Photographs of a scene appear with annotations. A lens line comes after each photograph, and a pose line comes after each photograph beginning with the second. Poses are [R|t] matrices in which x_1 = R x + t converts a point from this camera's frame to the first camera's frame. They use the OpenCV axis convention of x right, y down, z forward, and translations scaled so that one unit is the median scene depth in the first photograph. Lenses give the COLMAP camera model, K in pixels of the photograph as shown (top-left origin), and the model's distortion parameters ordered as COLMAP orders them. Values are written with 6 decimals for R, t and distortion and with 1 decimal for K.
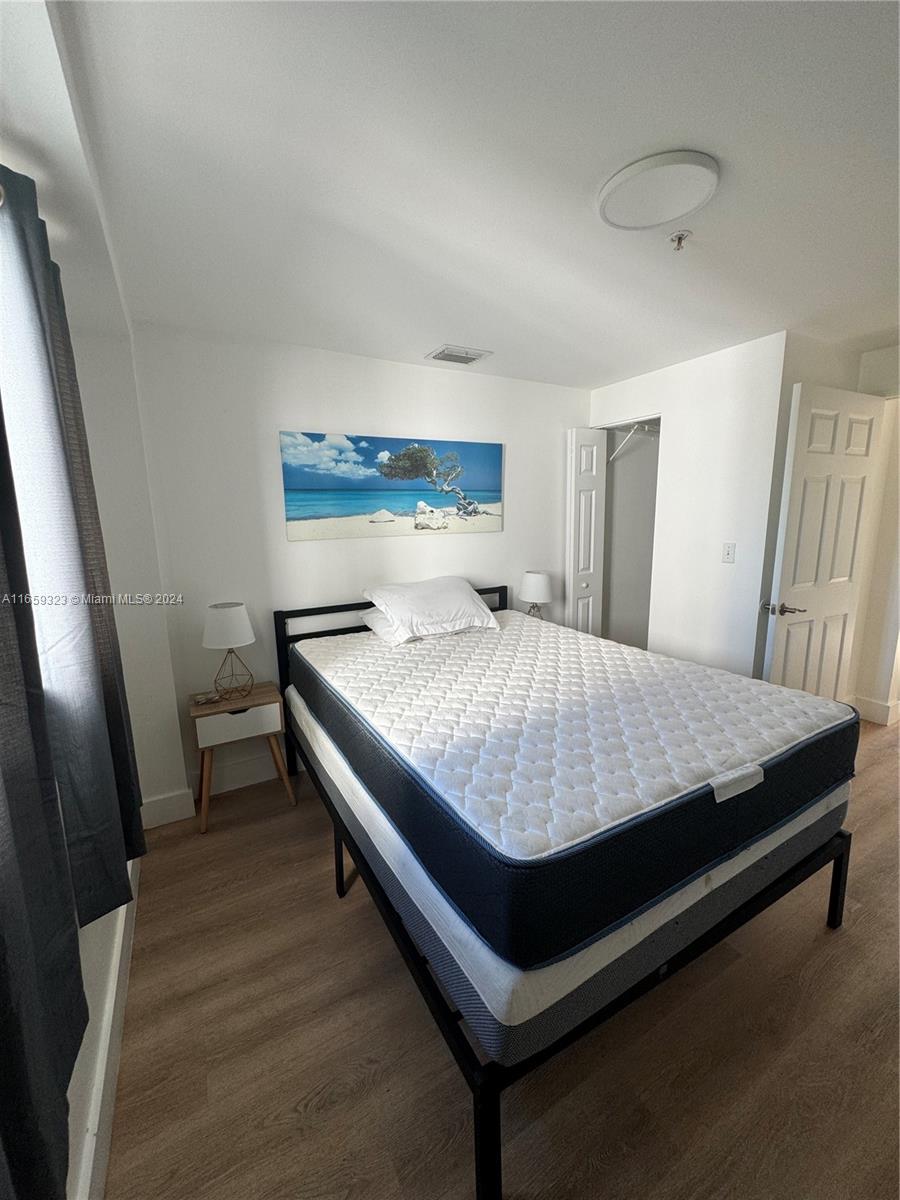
lens RADIAL K [[478.5, 0, 449.0], [0, 478.5, 602.3], [0, 0, 1]] dist [-0.003589, 0.000549]
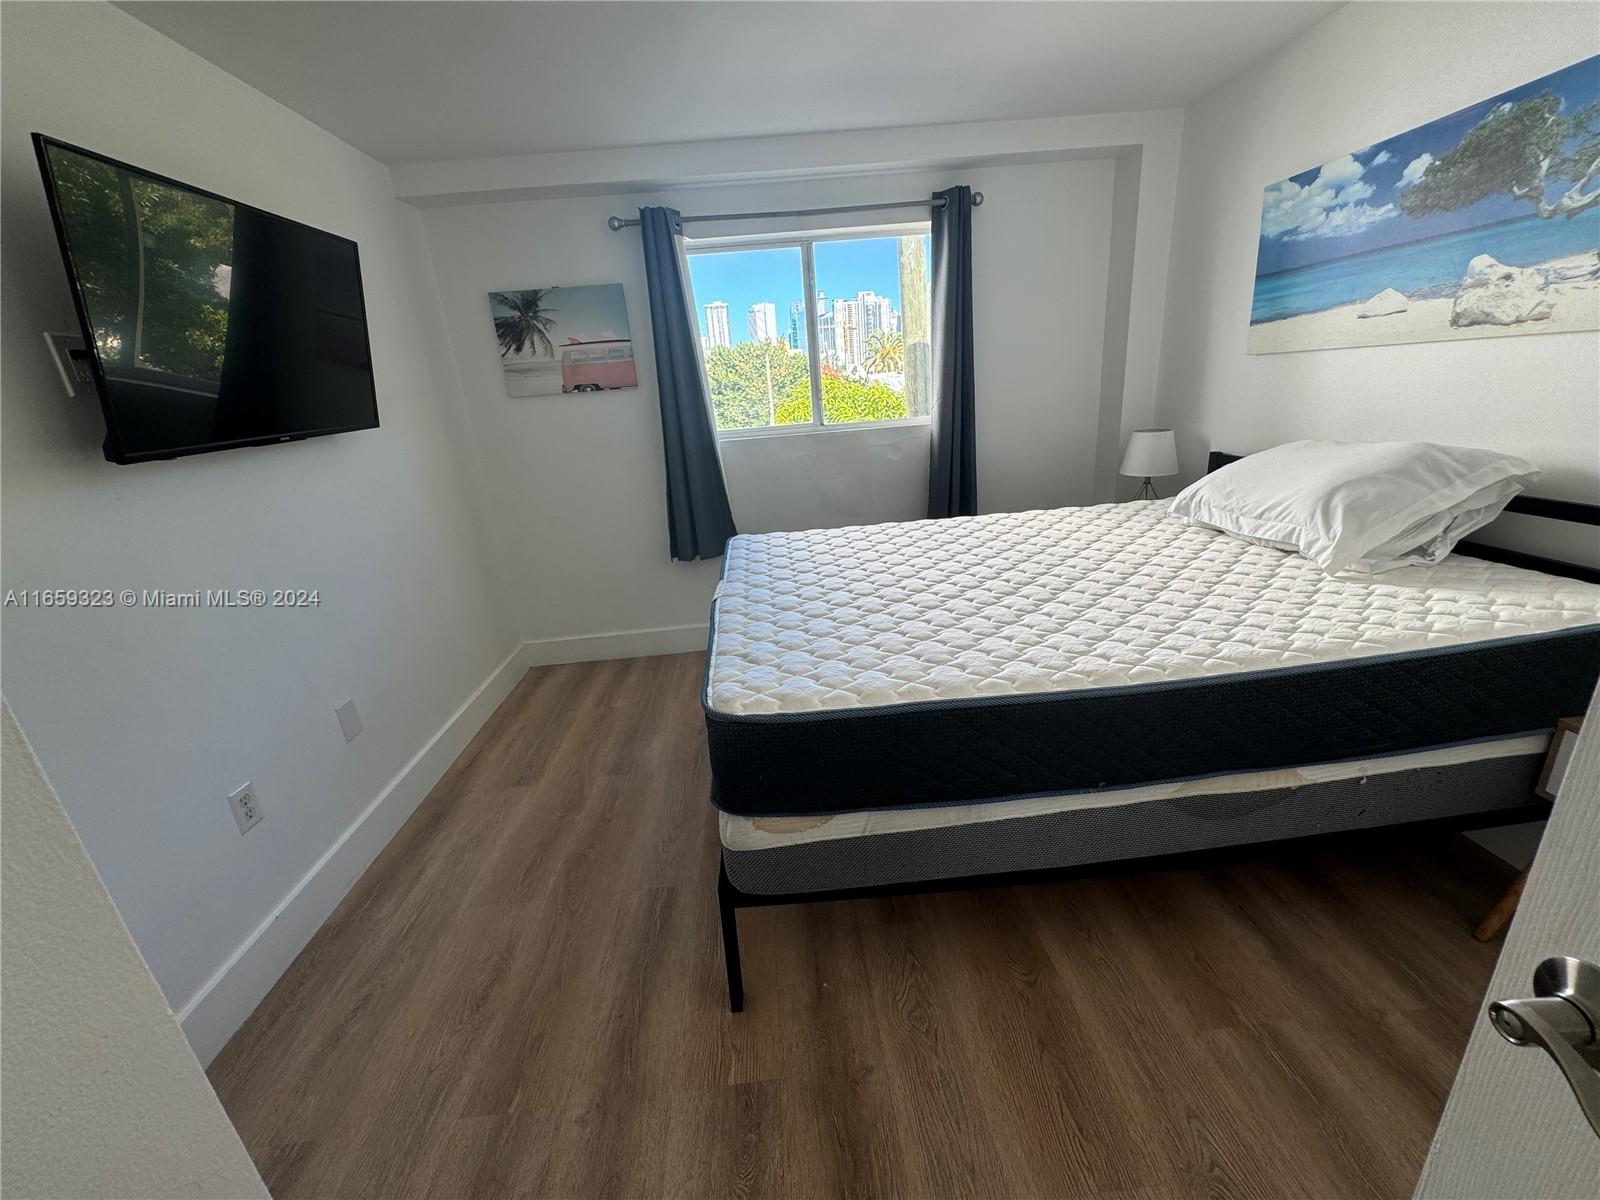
lens RADIAL K [[638.0, 0, 797.5], [0, 638.0, 596.8], [0, 0, 1]] dist [-0.003589, 0.000549]
pose [[-0.423639, 0.337629, -0.840557, 0.817379], [-0.076052, 0.911407, 0.404418, -0.124506], [0.902633, 0.235253, -0.360430, 0.773098]]
